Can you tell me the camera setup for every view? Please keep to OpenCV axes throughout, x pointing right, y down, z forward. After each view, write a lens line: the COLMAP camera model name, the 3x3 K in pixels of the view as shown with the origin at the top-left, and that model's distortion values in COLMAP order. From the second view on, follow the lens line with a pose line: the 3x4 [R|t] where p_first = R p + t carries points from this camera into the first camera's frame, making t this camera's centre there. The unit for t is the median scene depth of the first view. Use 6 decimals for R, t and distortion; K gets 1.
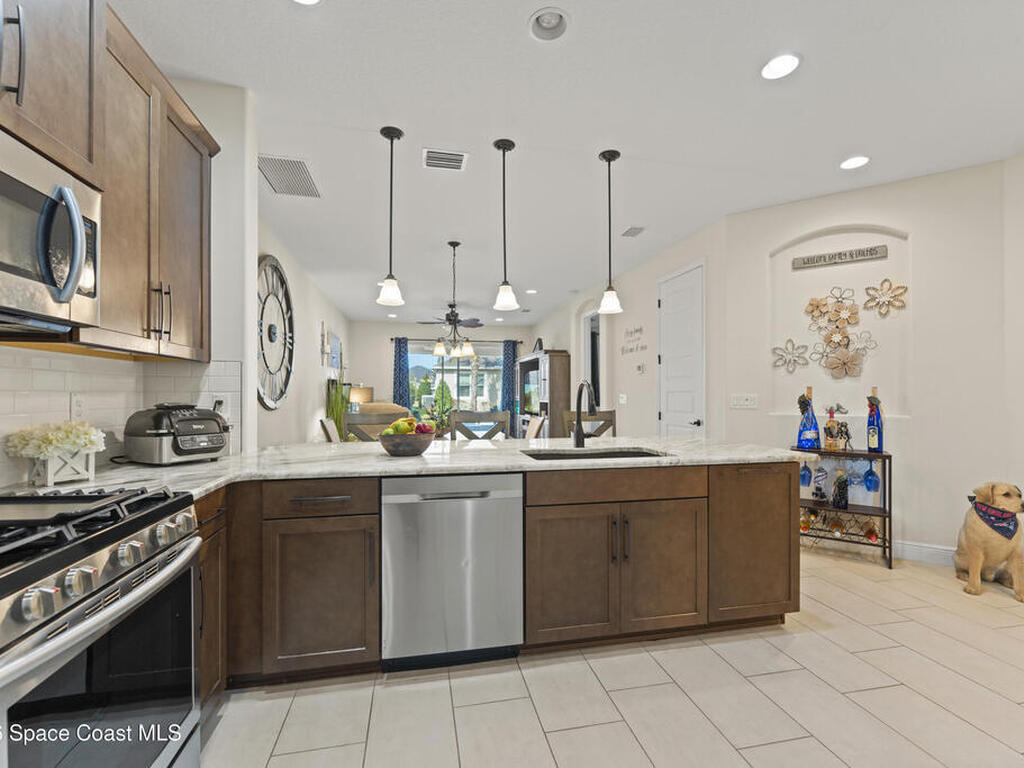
lens RADIAL K [[459.6, 0, 507.7], [0, 459.6, 395.7], [0, 0, 1]] dist [-0.003362, 0.000715]
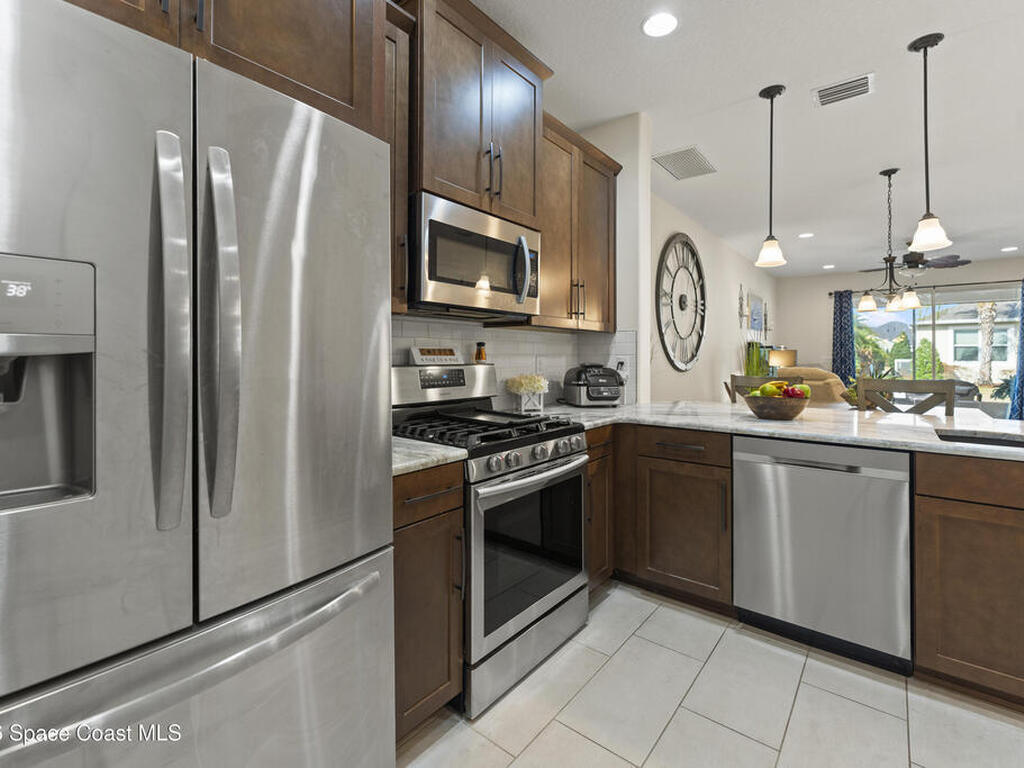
lens RADIAL K [[459.6, 0, 506.8], [0, 459.6, 362.6], [0, 0, 1]] dist [-0.003362, 0.000715]
pose [[0.625324, 0.010864, -0.780290, 0.164055], [-0.004547, 0.999937, 0.010278, 0.001068], [0.780352, -0.002879, 0.625334, -0.057818]]
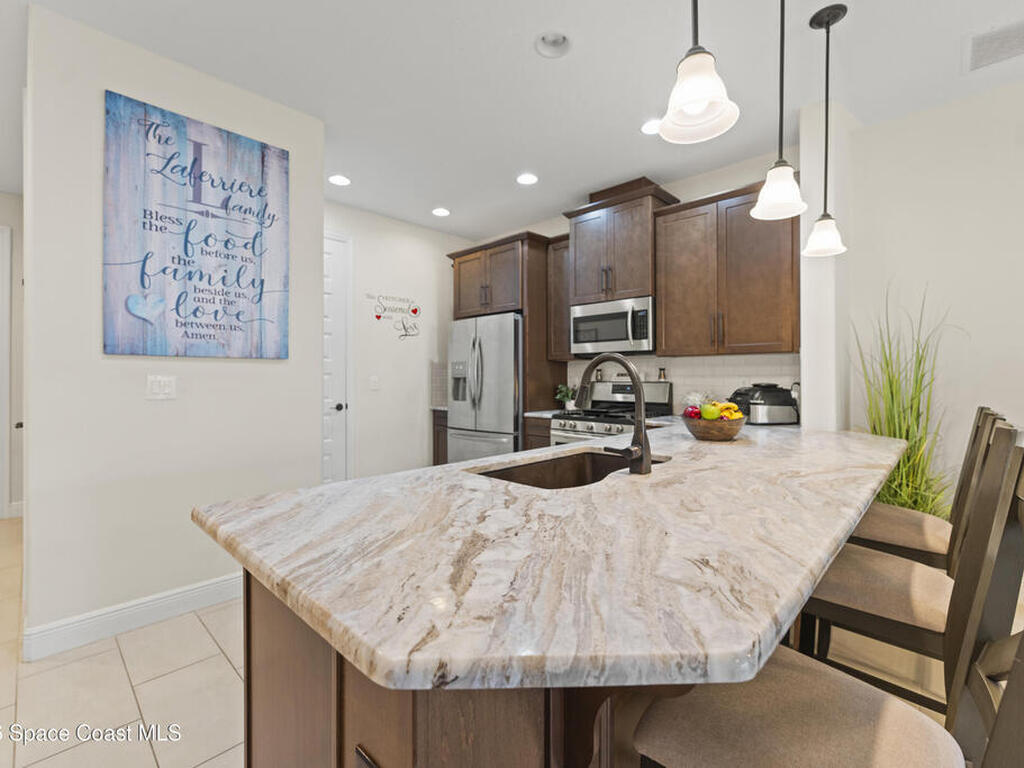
lens RADIAL K [[459.6, 0, 514.2], [0, 459.6, 371.3], [0, 0, 1]] dist [-0.003362, 0.000715]
pose [[-0.817006, -0.008286, -0.576569, 0.610297], [-0.002762, 0.999942, -0.010455, -0.003654], [0.576622, -0.006949, -0.816981, 1.388699]]
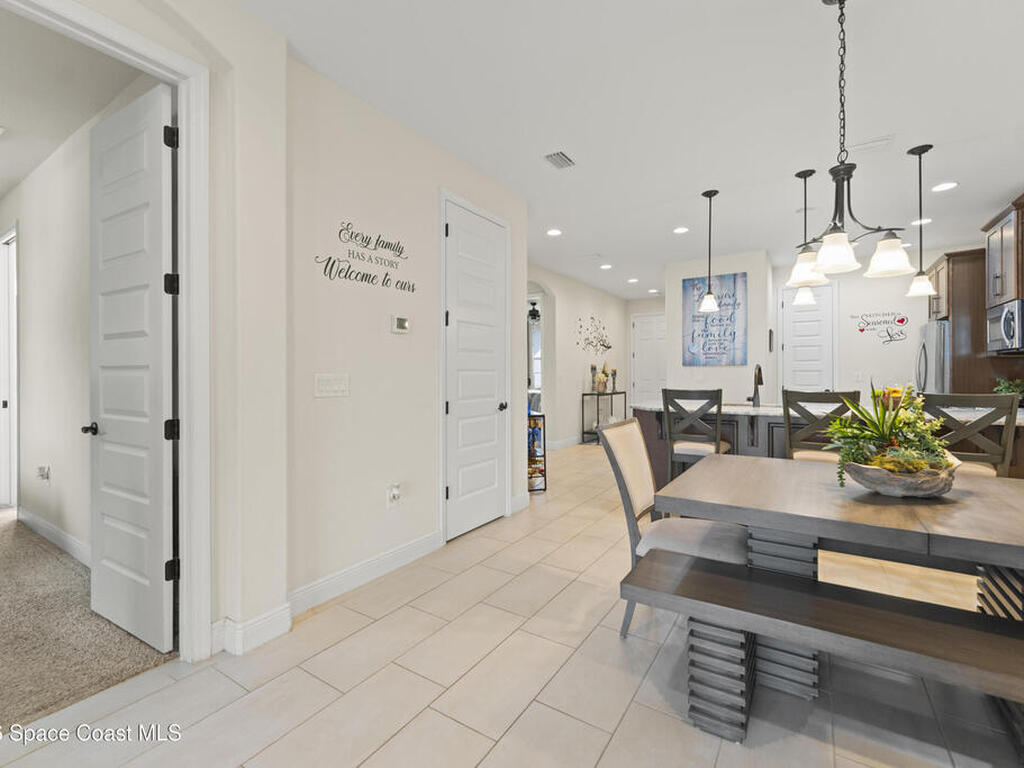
lens RADIAL K [[459.6, 0, 514.4], [0, 459.6, 375.3], [0, 0, 1]] dist [-0.003362, 0.000715]
pose [[-0.714661, 0.000116, 0.699471, -0.361775], [0.005595, 0.999969, 0.005550, -0.007120], [-0.699448, 0.007880, -0.714640, 2.749119]]
